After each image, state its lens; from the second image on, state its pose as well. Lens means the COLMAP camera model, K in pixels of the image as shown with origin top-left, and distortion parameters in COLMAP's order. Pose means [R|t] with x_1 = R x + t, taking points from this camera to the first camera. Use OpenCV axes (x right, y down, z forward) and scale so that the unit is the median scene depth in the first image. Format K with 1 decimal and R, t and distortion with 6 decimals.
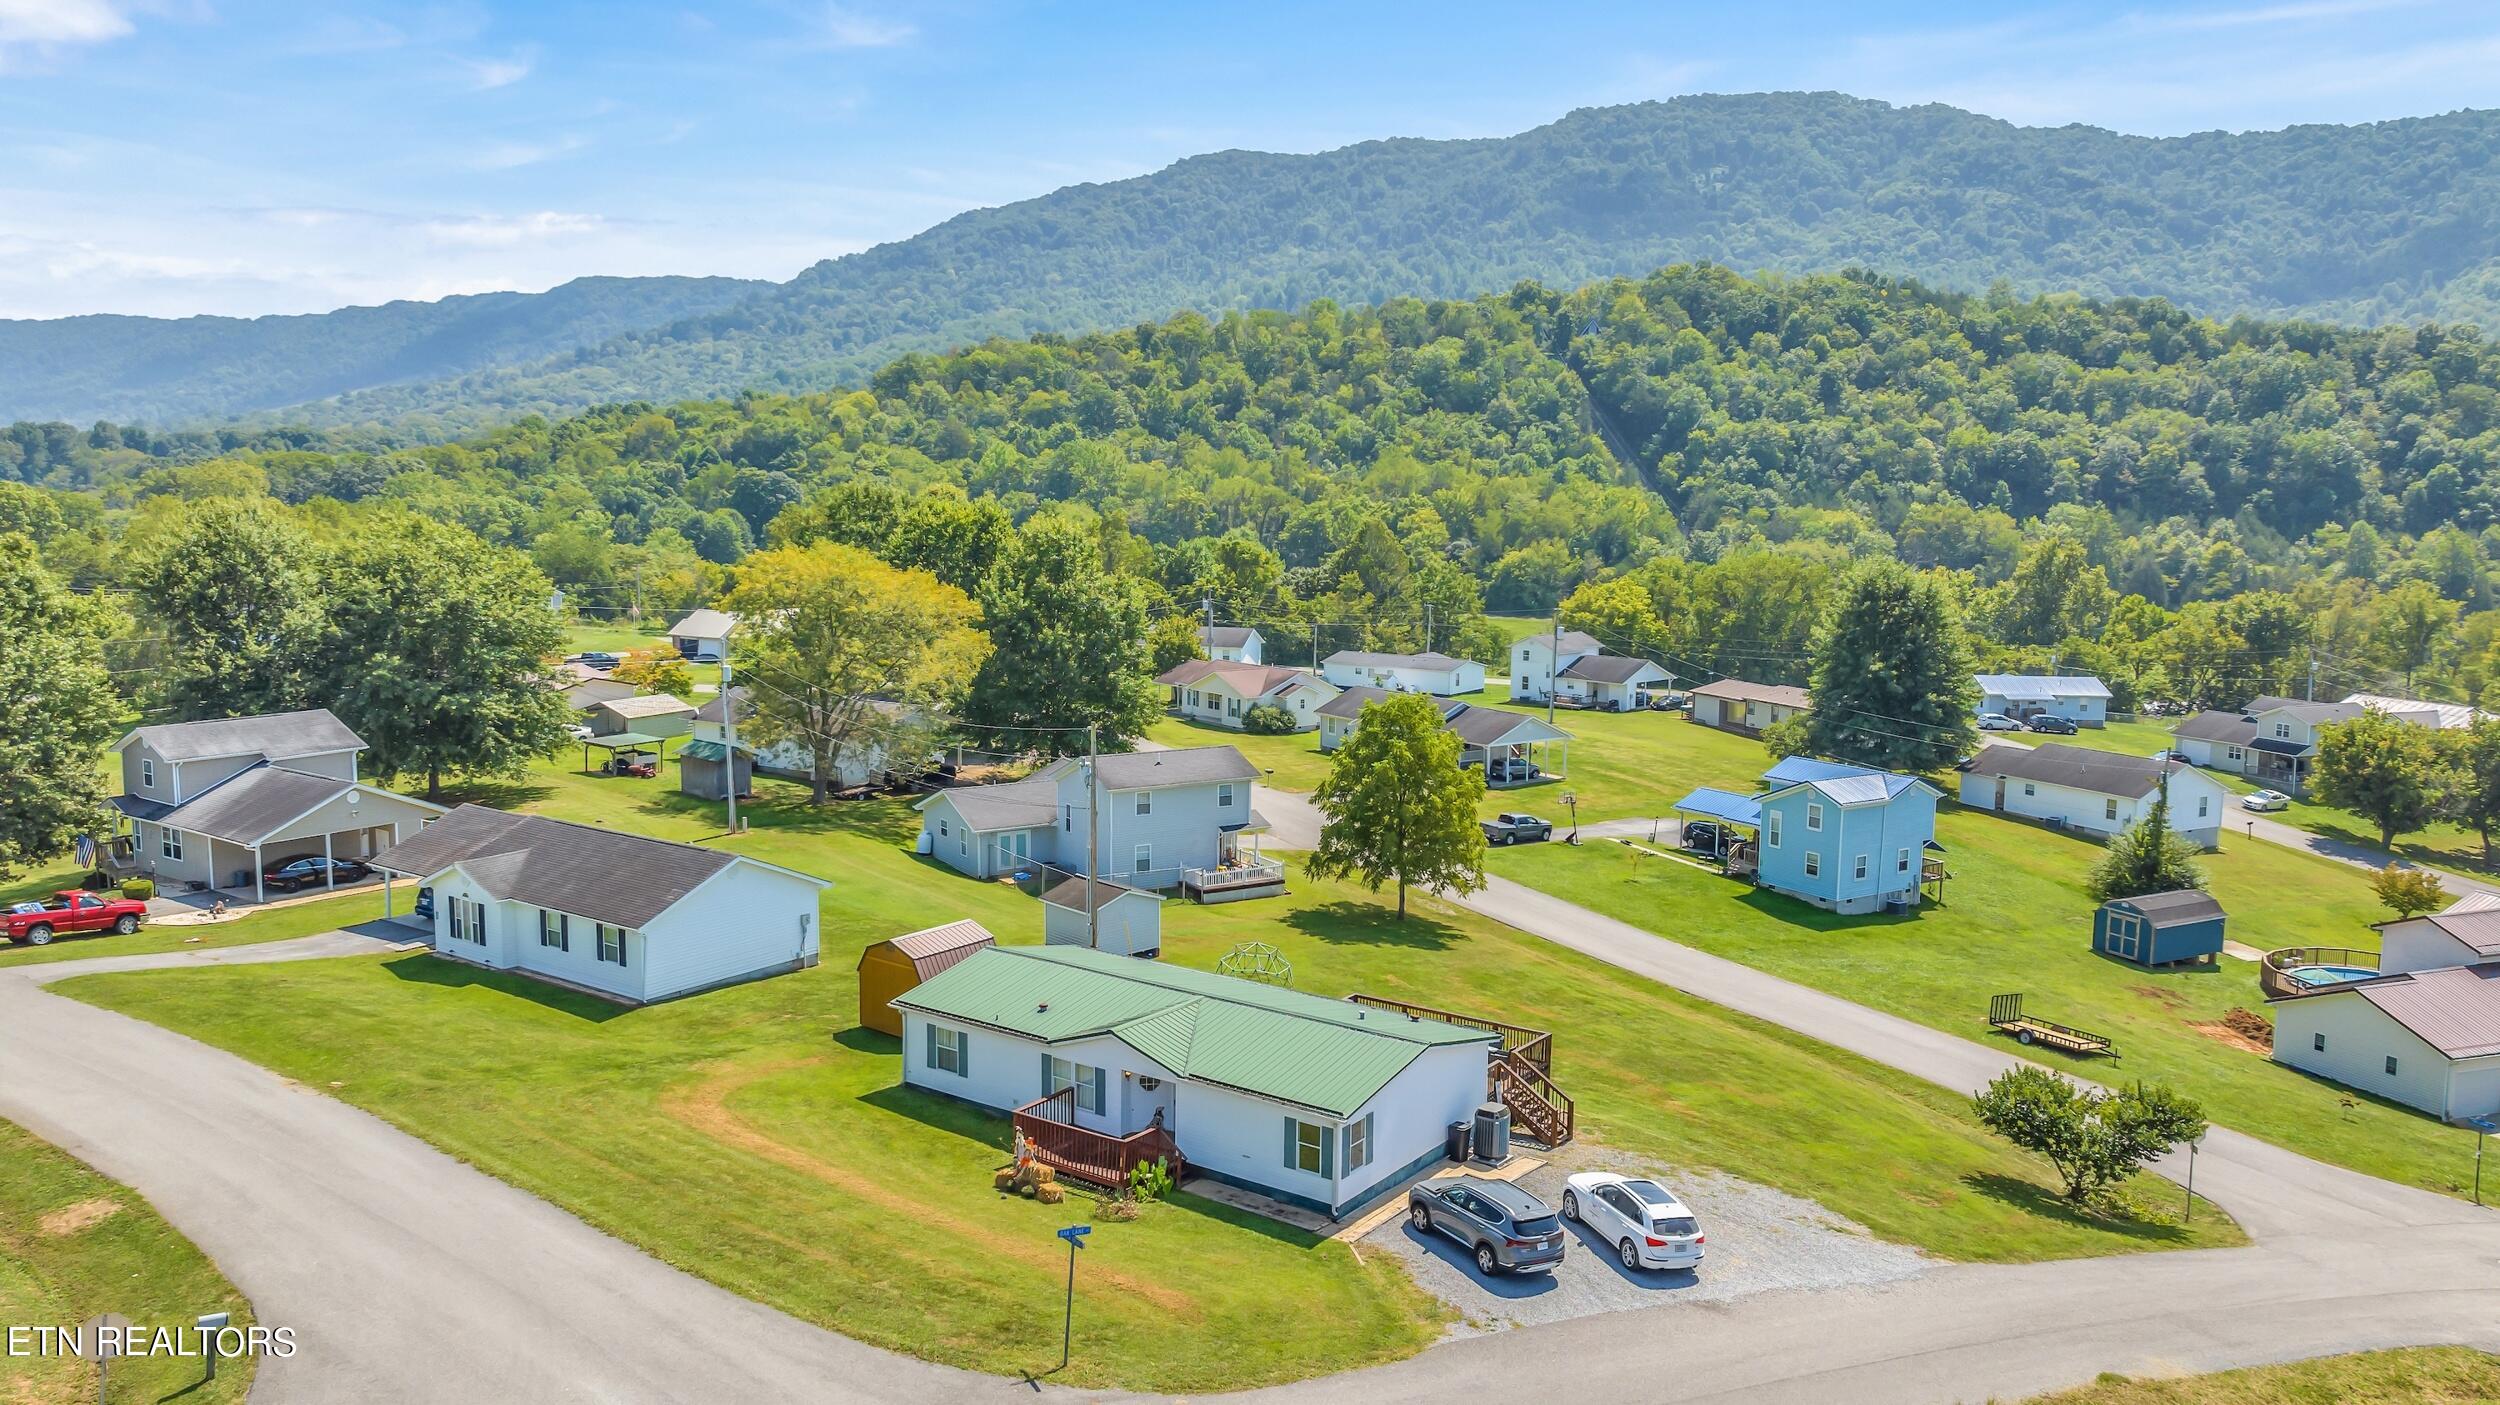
lens RADIAL K [[1766.0, 0, 1253.5], [0, 1766.0, 704.9], [0, 0, 1]] dist [-0.028641, 0.021913]
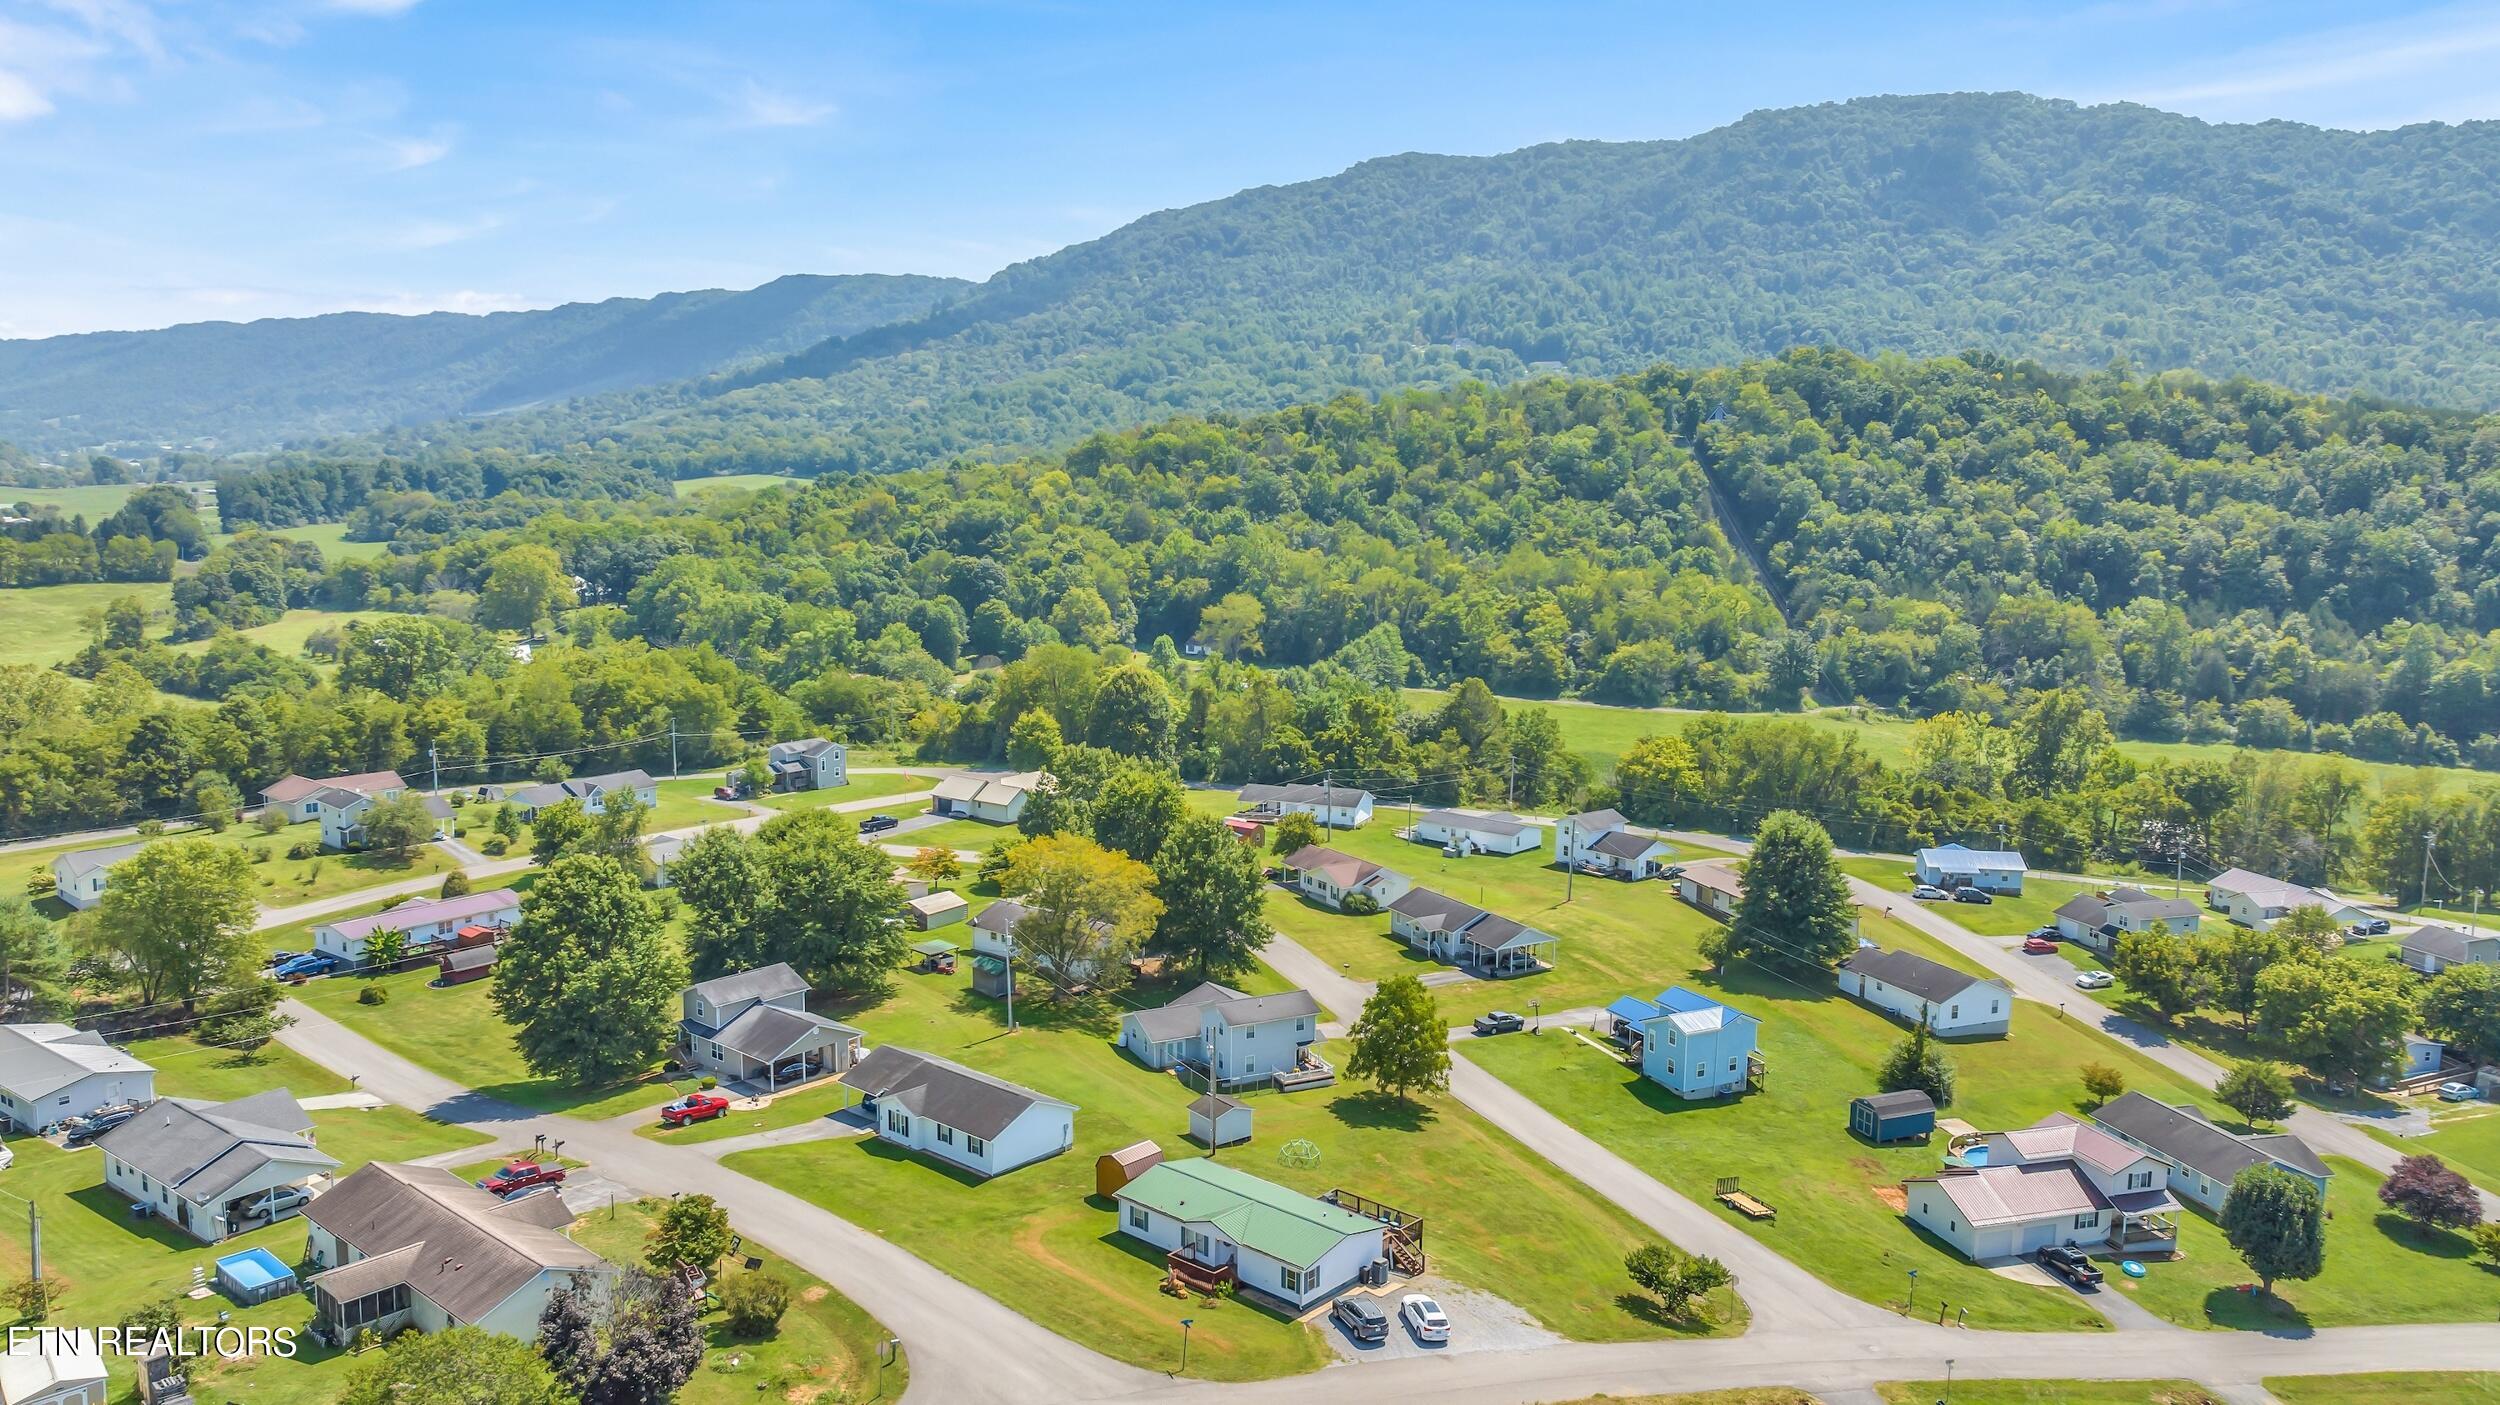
lens RADIAL K [[1766.0, 0, 1250.2], [0, 1766.0, 702.3], [0, 0, 1]] dist [-0.028641, 0.021913]
pose [[0.994710, 0.012711, -0.101936, 0.021954], [-0.011377, 0.999842, 0.013654, -0.058601], [0.102093, -0.012422, 0.994697, -0.142016]]
